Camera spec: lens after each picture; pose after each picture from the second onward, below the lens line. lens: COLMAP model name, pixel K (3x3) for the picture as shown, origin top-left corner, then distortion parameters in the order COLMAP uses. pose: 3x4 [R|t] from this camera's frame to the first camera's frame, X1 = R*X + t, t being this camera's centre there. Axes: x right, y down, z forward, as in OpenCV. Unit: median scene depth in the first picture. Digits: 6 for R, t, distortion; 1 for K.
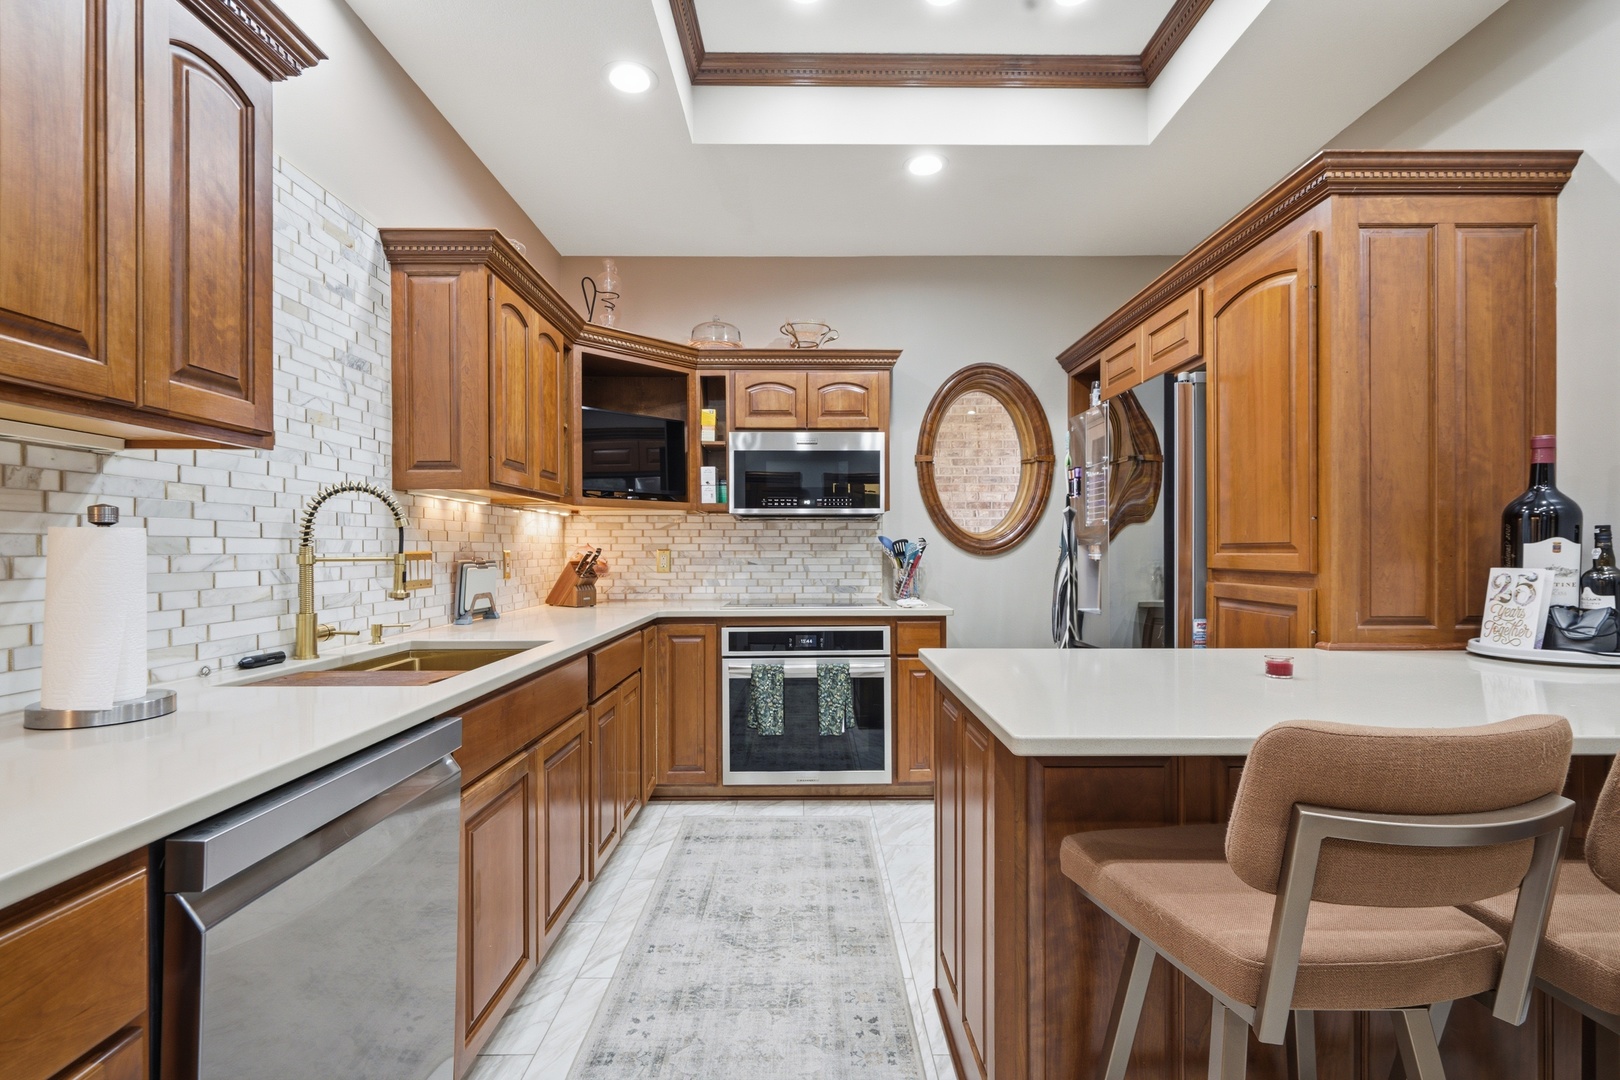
lens RADIAL K [[741.4, 0, 814.8], [0, 741.4, 550.2], [0, 0, 1]] dist [0.008185, -0.001647]
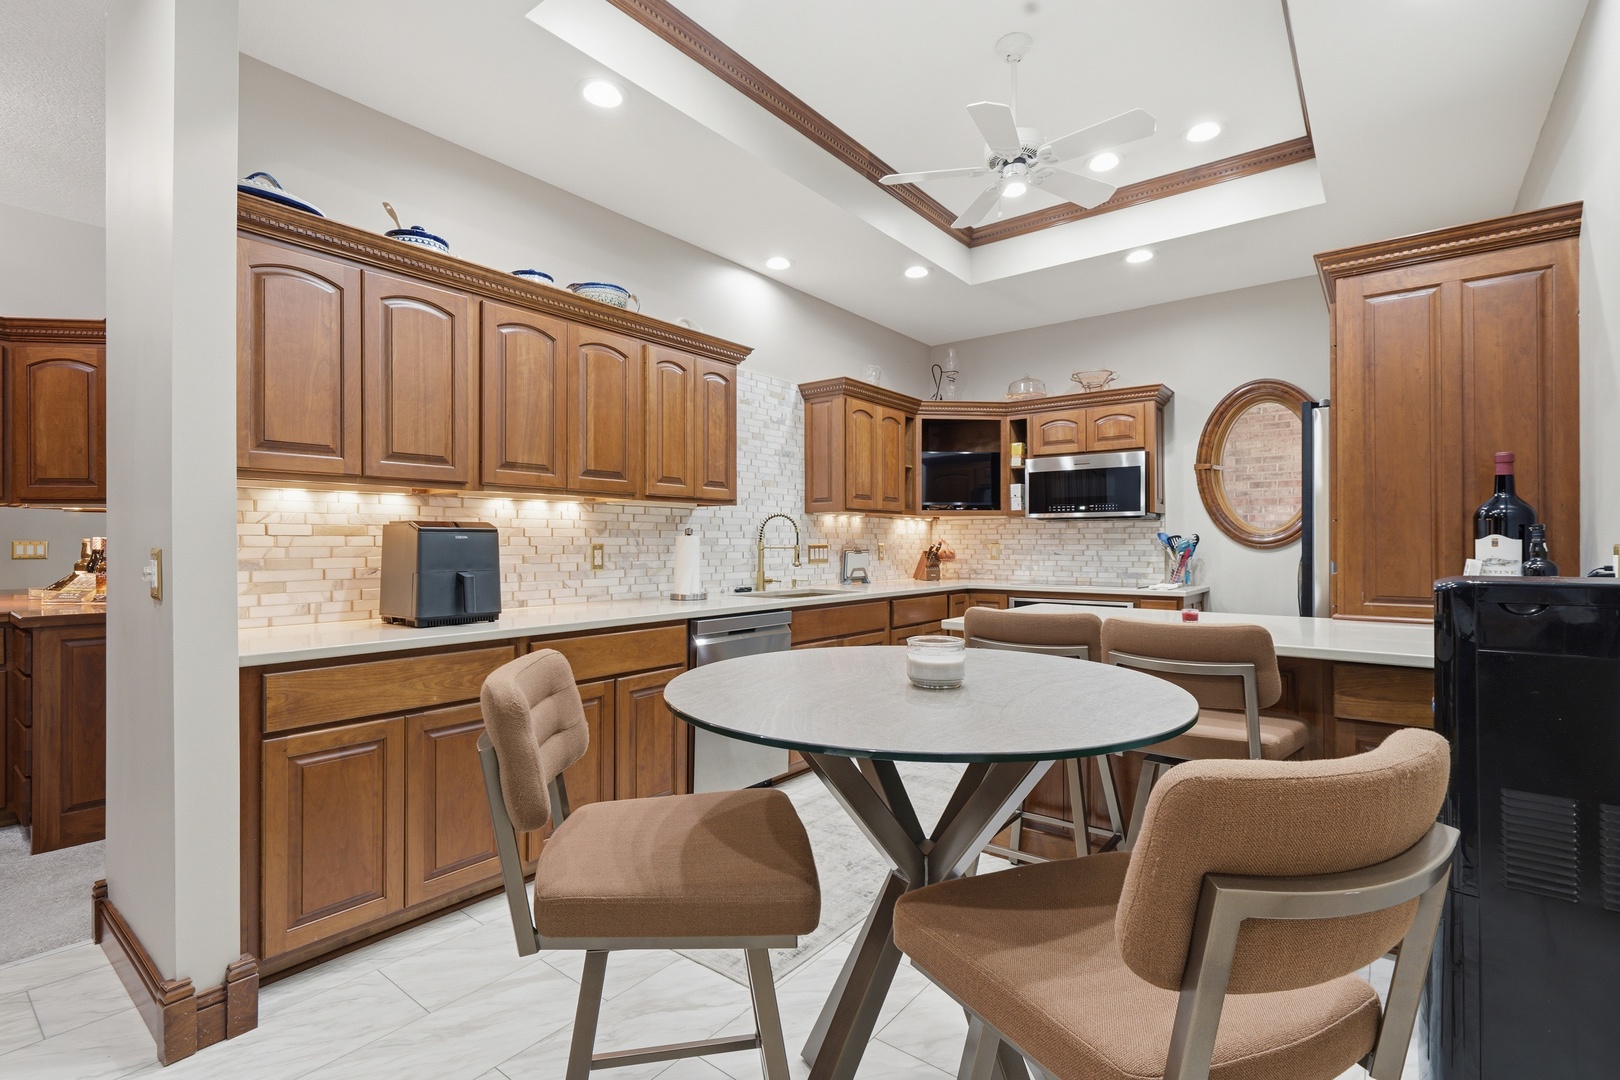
lens RADIAL K [[741.4, 0, 805.5], [0, 741.4, 539.9], [0, 0, 1]] dist [0.008185, -0.001647]
pose [[0.781741, -0.001436, -0.623602, 0.544636], [-0.001810, 0.999988, -0.004572, -0.000254], [0.623601, 0.004703, 0.781729, -0.445634]]
